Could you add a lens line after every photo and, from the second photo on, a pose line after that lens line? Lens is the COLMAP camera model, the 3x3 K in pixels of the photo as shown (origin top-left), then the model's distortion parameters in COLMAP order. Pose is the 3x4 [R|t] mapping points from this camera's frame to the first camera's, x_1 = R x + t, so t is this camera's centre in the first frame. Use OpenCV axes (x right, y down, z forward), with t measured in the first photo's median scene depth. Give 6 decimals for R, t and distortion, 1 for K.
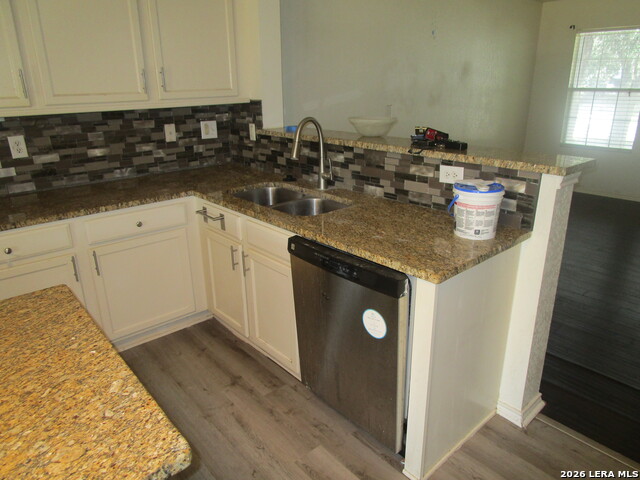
lens RADIAL K [[454.3, 0, 320.0], [0, 454.3, 240.0], [0, 0, 1]] dist [-0.027824, 0.003594]
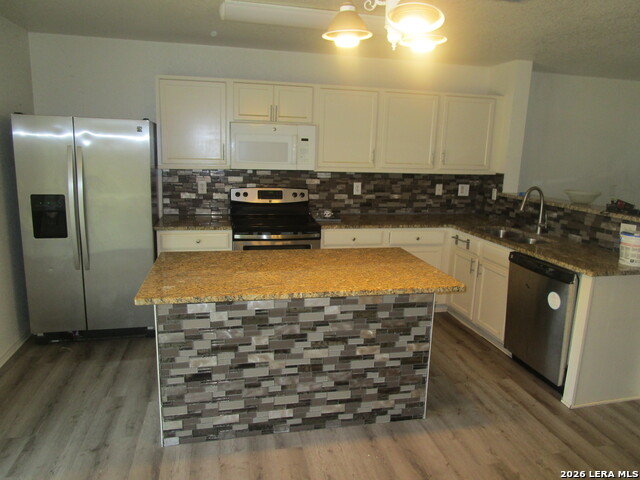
lens RADIAL K [[454.3, 0, 320.0], [0, 454.3, 240.0], [0, 0, 1]] dist [-0.027824, 0.003594]
pose [[0.877878, 0.135394, -0.459347, 0.059844], [-0.199071, 0.975572, -0.092899, 0.190451], [0.435548, 0.172997, 0.883386, -0.632288]]
